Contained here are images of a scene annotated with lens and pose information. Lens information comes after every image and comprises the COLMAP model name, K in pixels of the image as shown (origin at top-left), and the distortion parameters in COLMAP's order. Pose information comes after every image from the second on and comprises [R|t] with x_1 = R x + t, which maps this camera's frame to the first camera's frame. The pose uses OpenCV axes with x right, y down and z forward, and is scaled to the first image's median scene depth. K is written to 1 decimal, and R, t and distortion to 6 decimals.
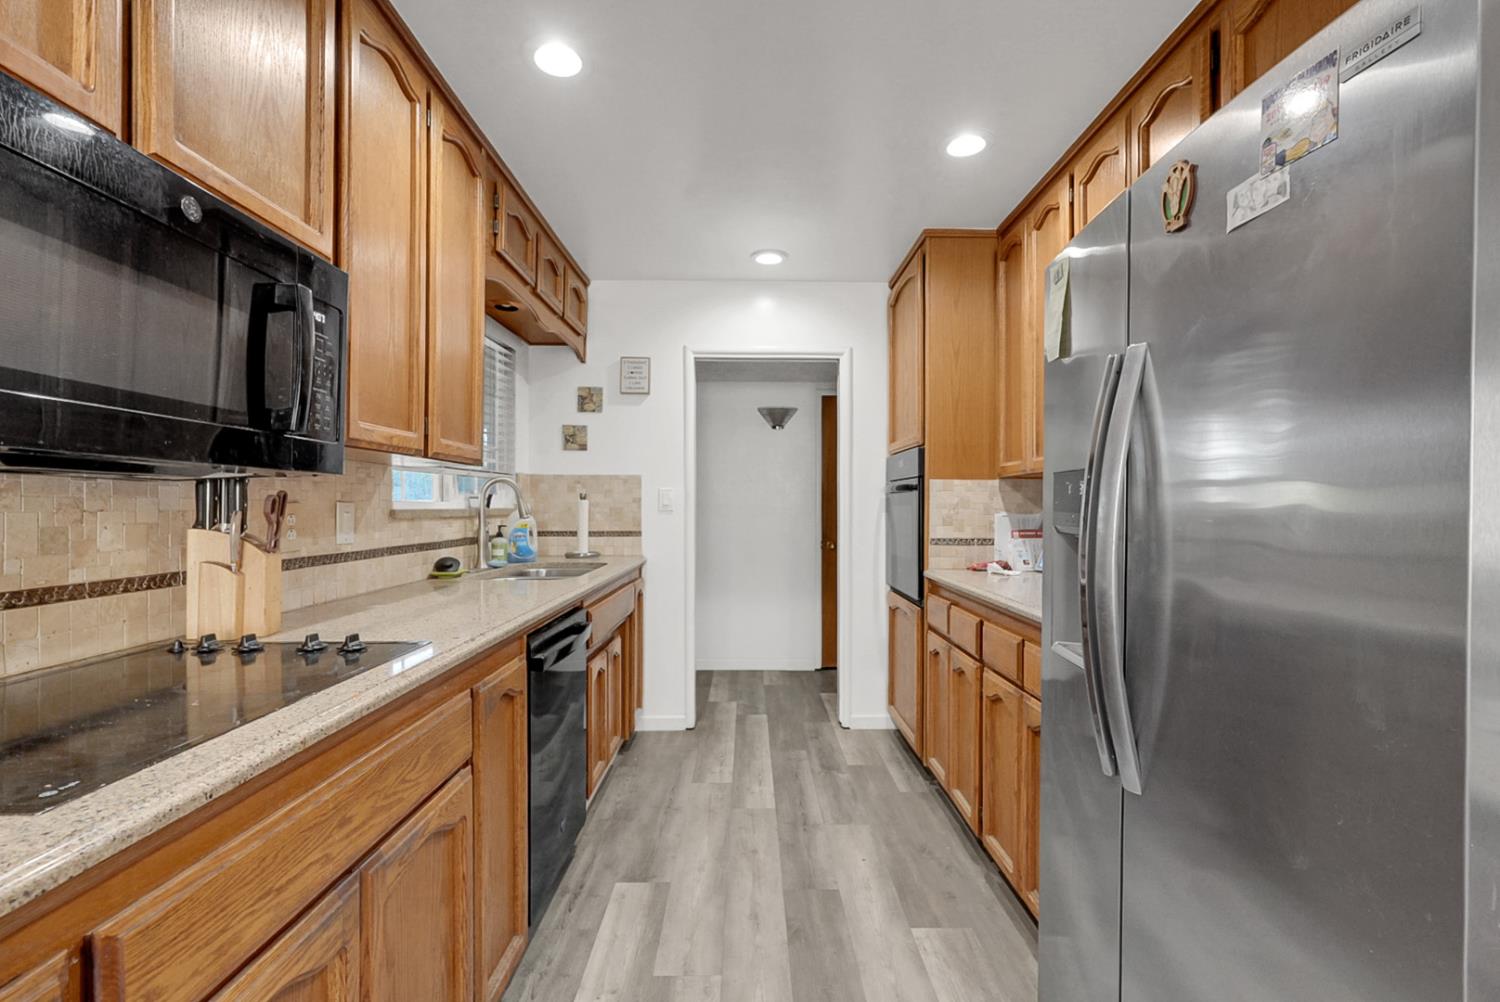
lens RADIAL K [[656.5, 0, 754.7], [0, 656.5, 508.3], [0, 0, 1]] dist [-0.015970, 0.006734]
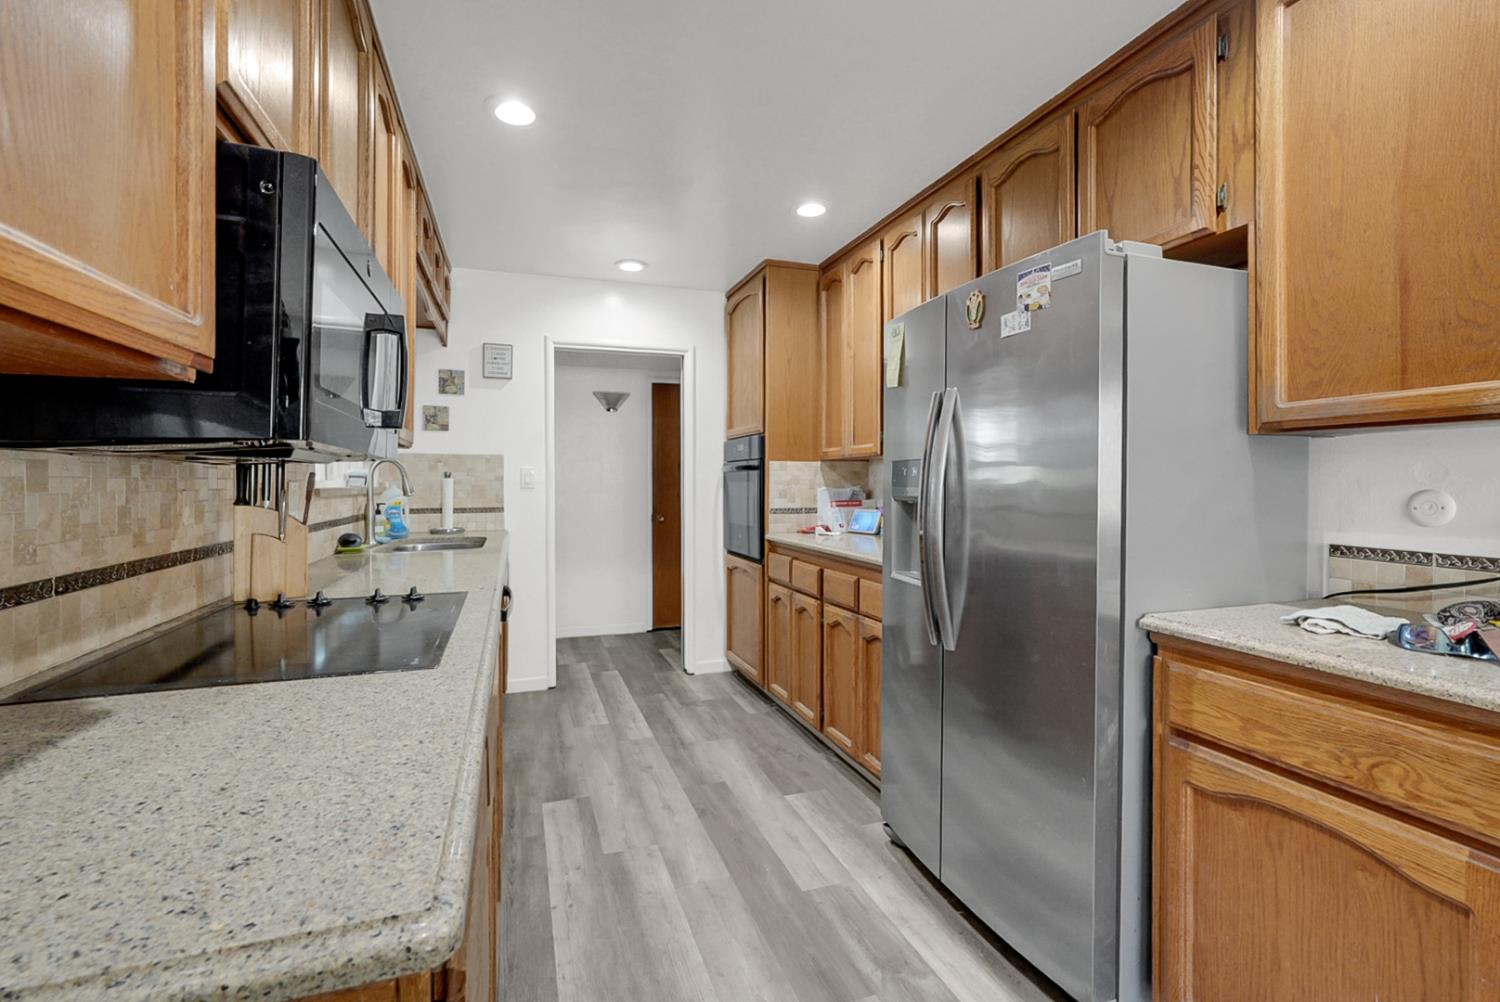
lens RADIAL K [[656.5, 0, 741.0], [0, 656.5, 490.1], [0, 0, 1]] dist [-0.015970, 0.006734]
pose [[0.951287, -0.008462, 0.308191, -0.166952], [0.005810, 0.999938, 0.009524, -0.000984], [-0.308253, -0.007270, 0.951277, -0.165414]]
